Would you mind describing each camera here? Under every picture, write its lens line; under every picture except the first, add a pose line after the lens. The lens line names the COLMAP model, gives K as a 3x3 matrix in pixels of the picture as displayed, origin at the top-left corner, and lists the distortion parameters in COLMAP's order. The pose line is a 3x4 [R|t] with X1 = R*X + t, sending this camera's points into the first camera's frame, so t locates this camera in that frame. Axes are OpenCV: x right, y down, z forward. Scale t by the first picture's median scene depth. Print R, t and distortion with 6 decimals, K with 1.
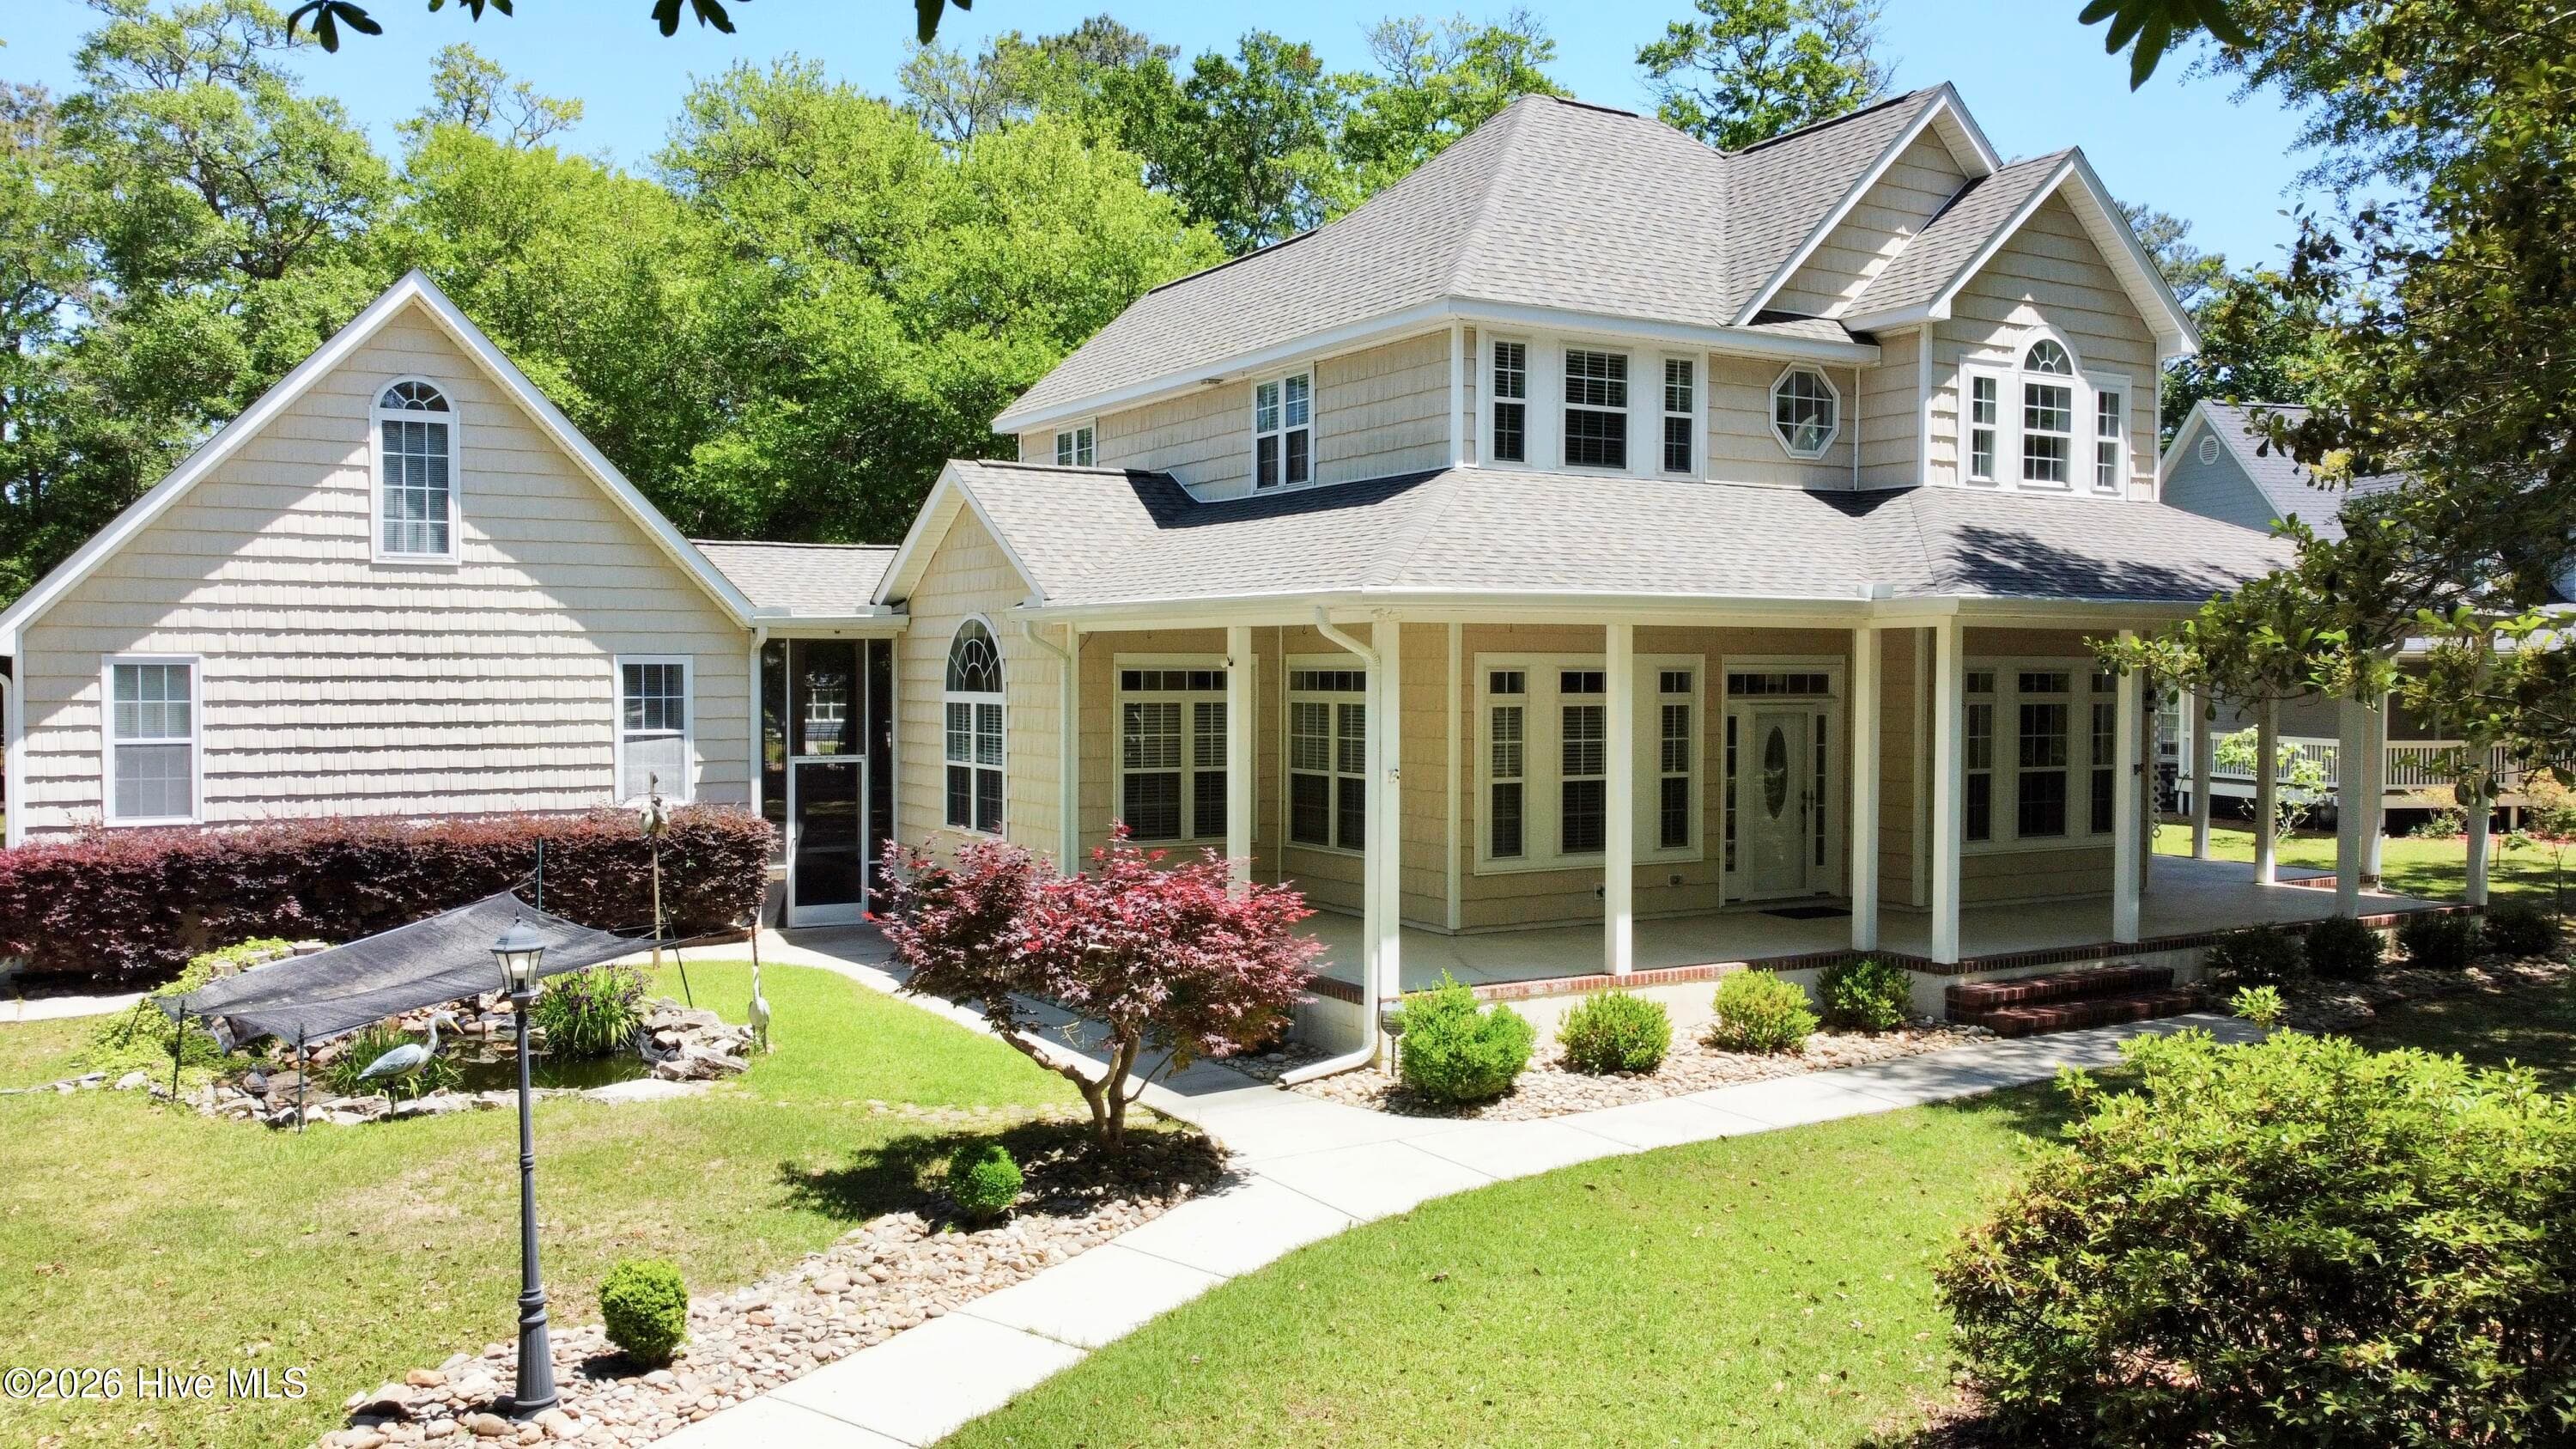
lens RADIAL K [[1969.6, 0, 1277.6], [0, 1969.6, 736.9], [0, 0, 1]] dist [0.011971, -0.002488]
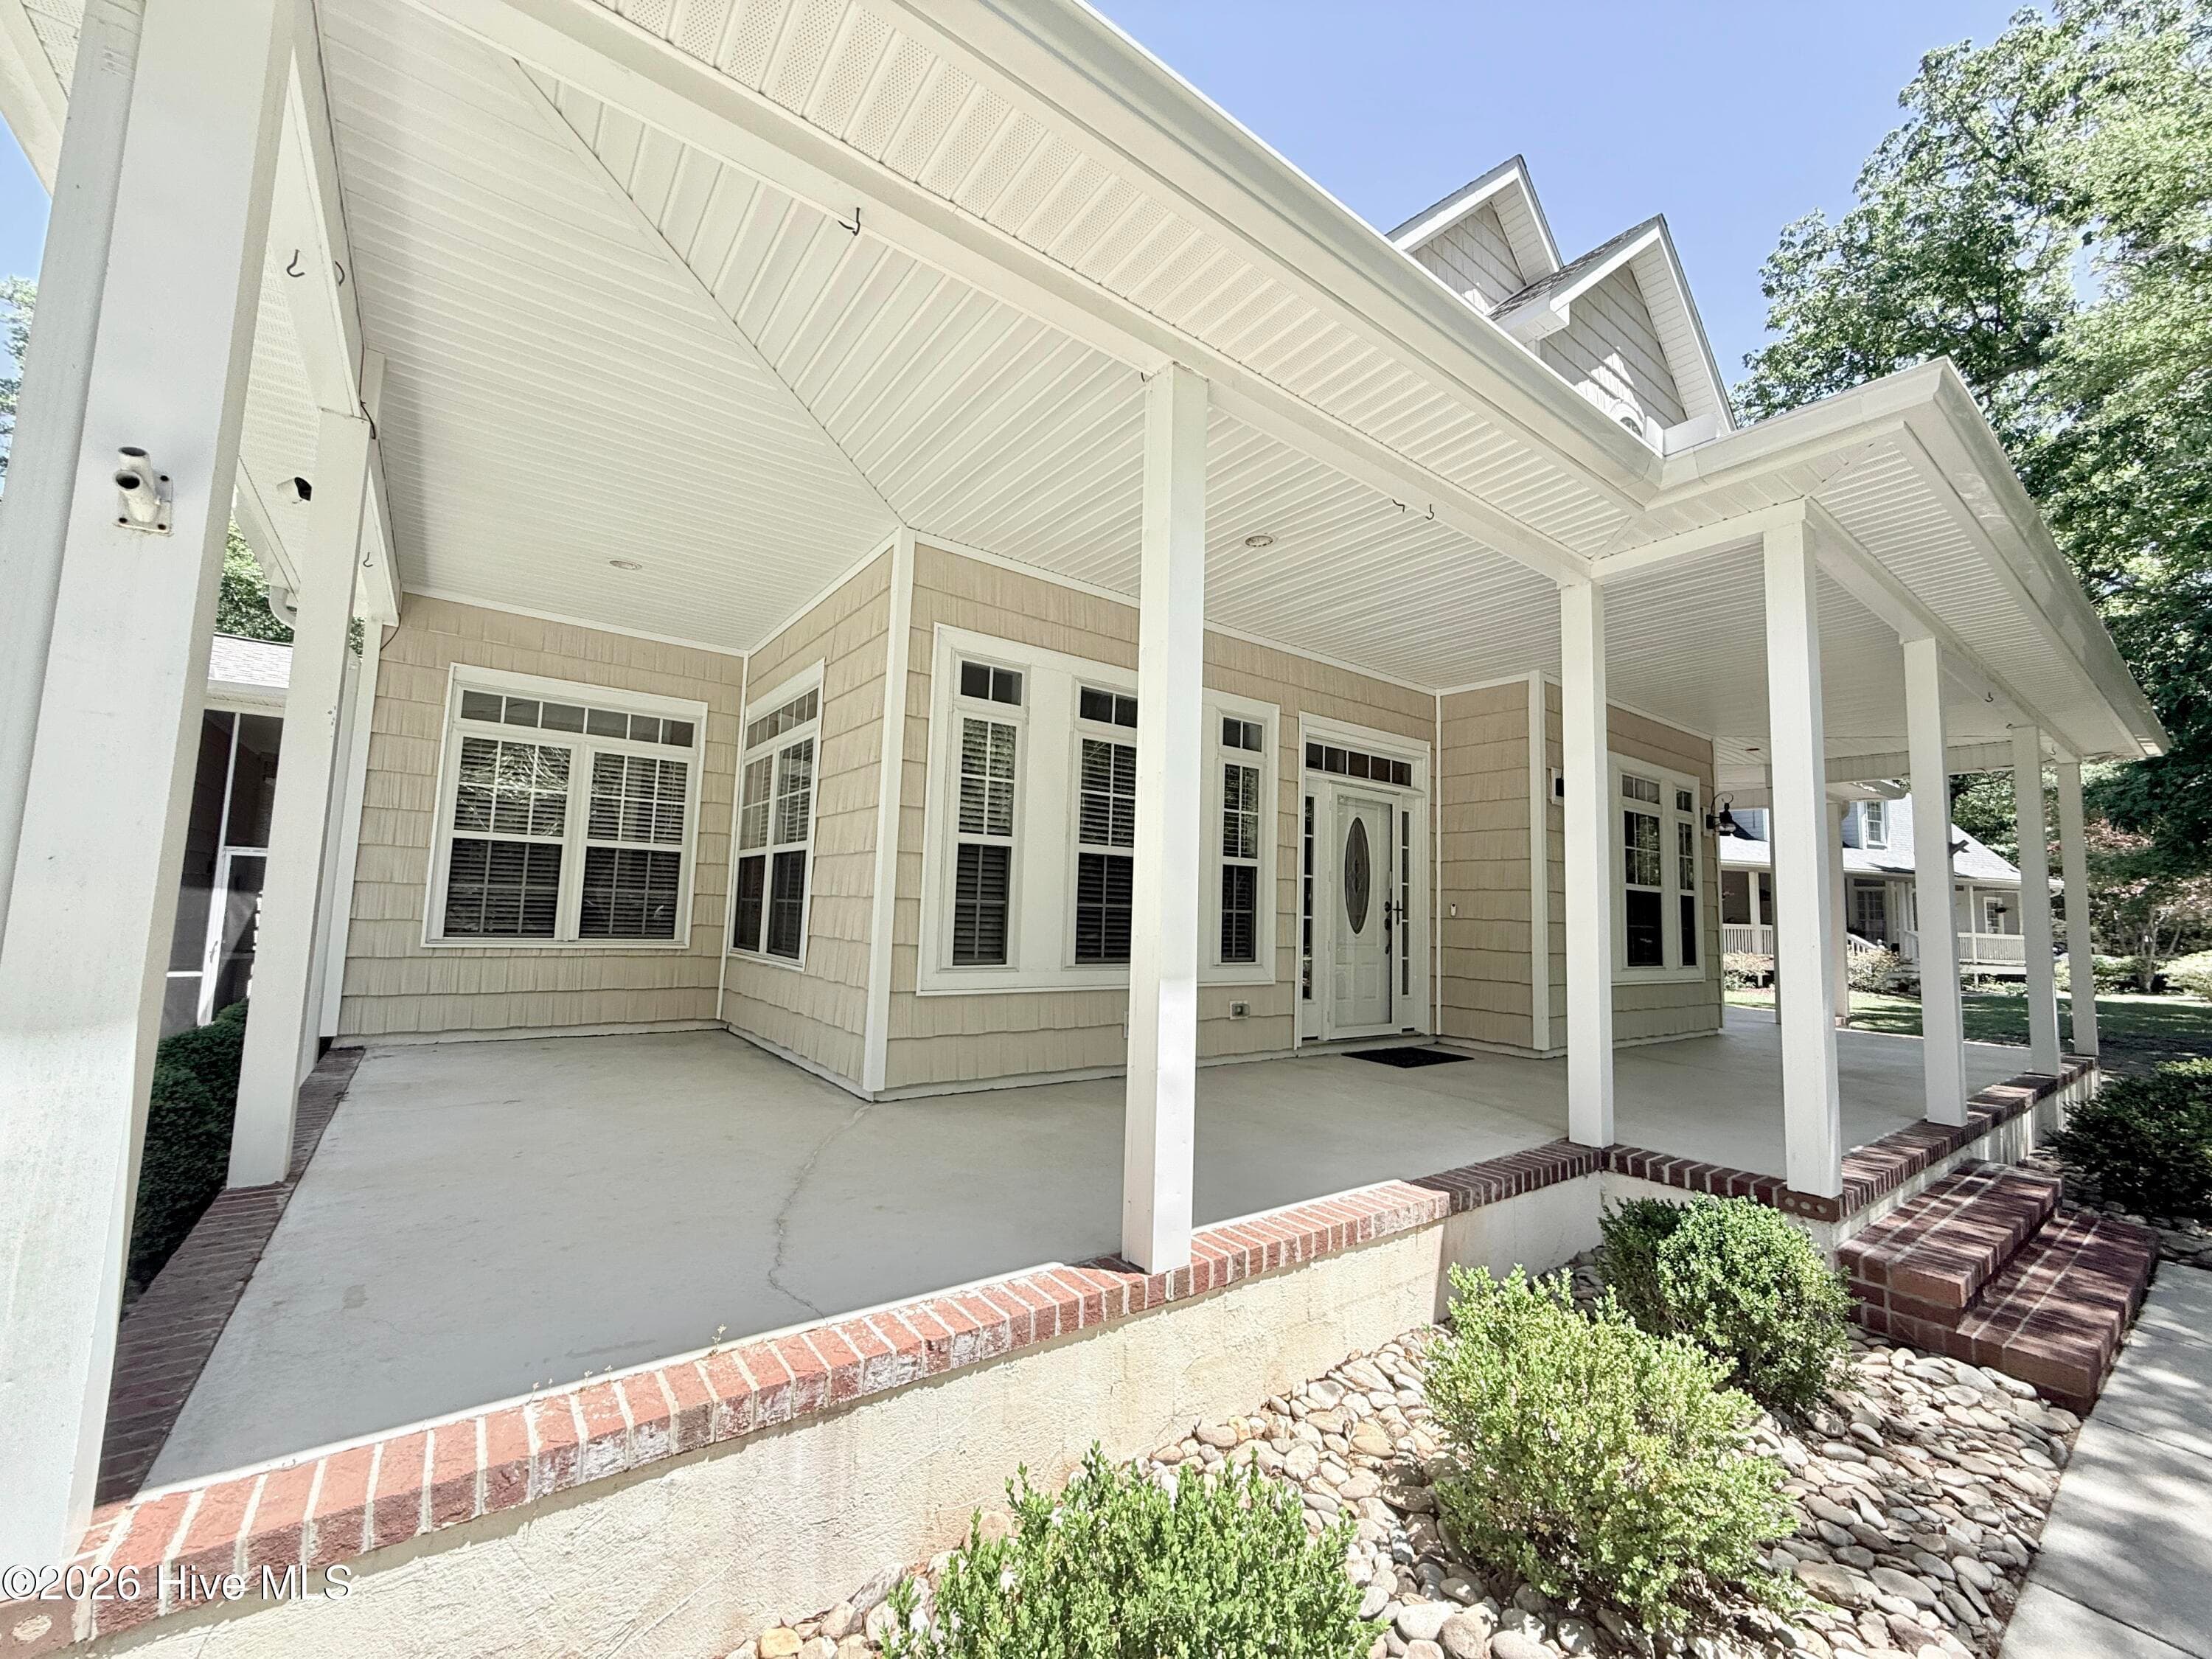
lens RADIAL K [[895.1, 0, 1102.1], [0, 895.1, 822.1], [0, 0, 1]] dist [0.000470, -0.000004]
pose [[0.994138, 0.040756, 0.100142, 0.112602], [-0.027122, 0.990621, -0.133920, 0.048033], [-0.104661, 0.130419, 0.985919, 0.649396]]
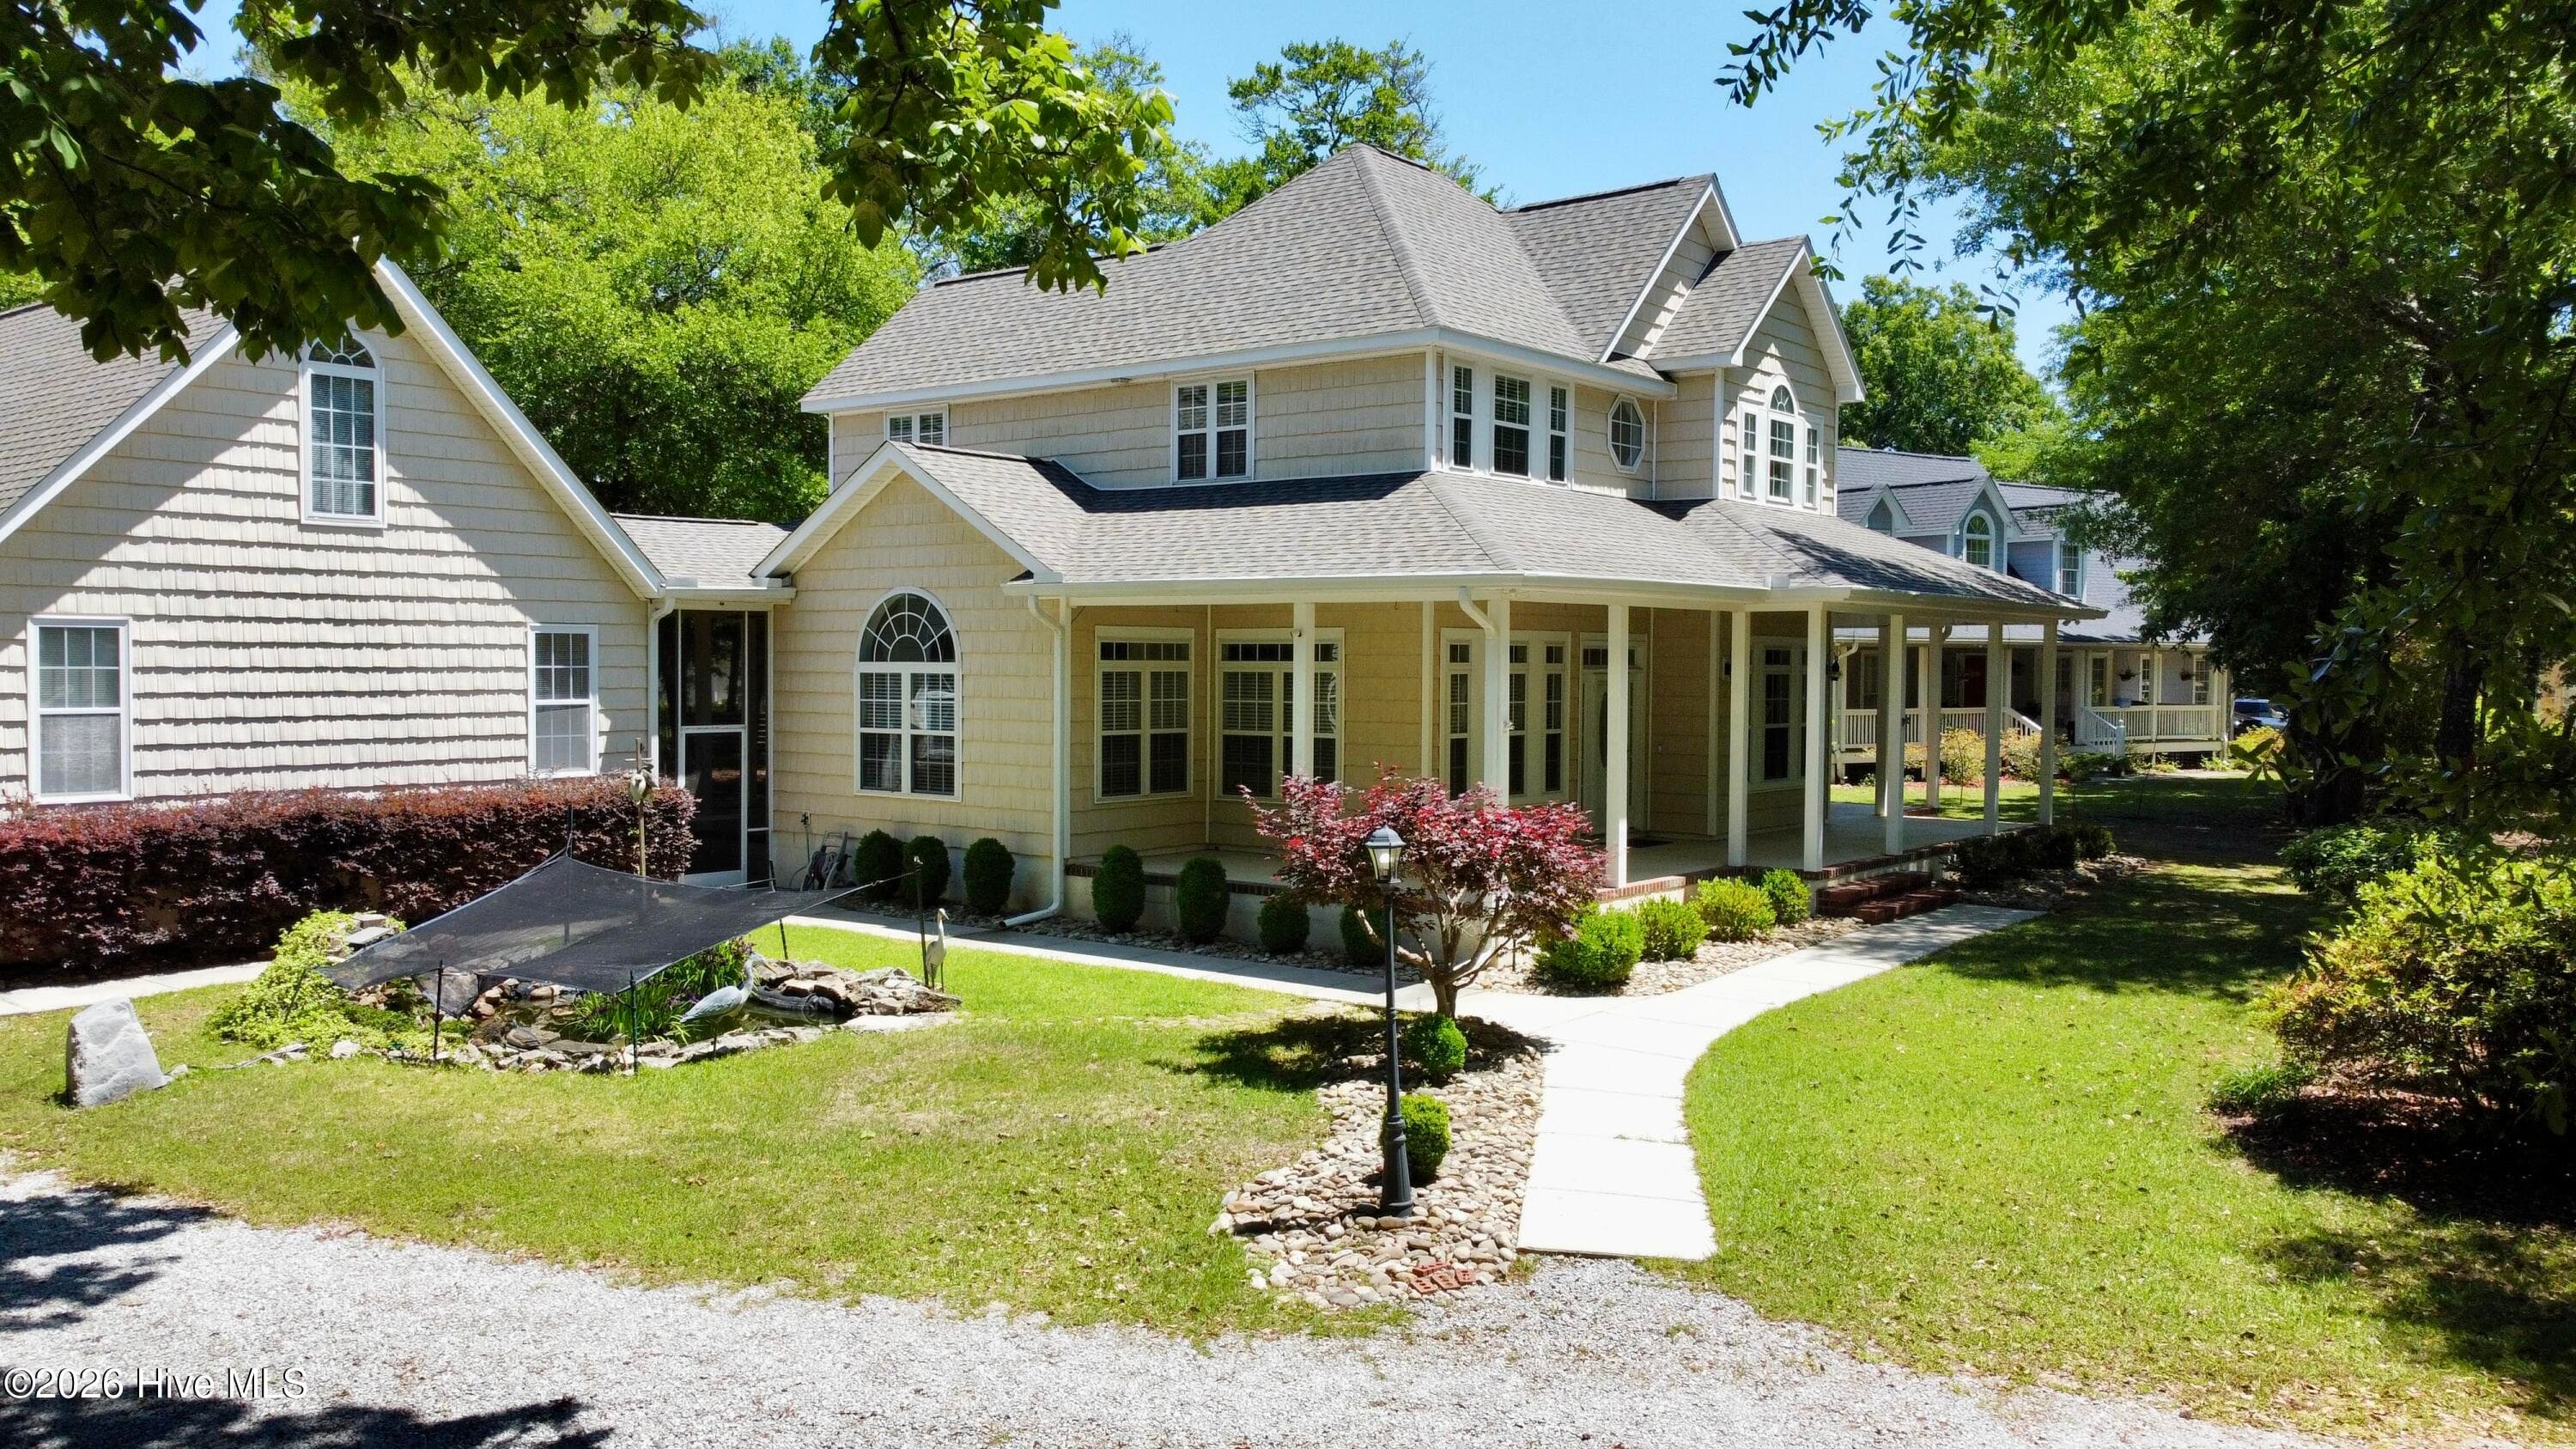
lens RADIAL K [[1969.6, 0, 1296.0], [0, 1969.6, 727.1], [0, 0, 1]] dist [0.011971, -0.002488]
pose [[0.930679, -0.008553, 0.365737, -0.369260], [0.008123, 0.999963, 0.002712, 0.011621], [-0.365747, 0.000447, 0.930714, -0.061865]]
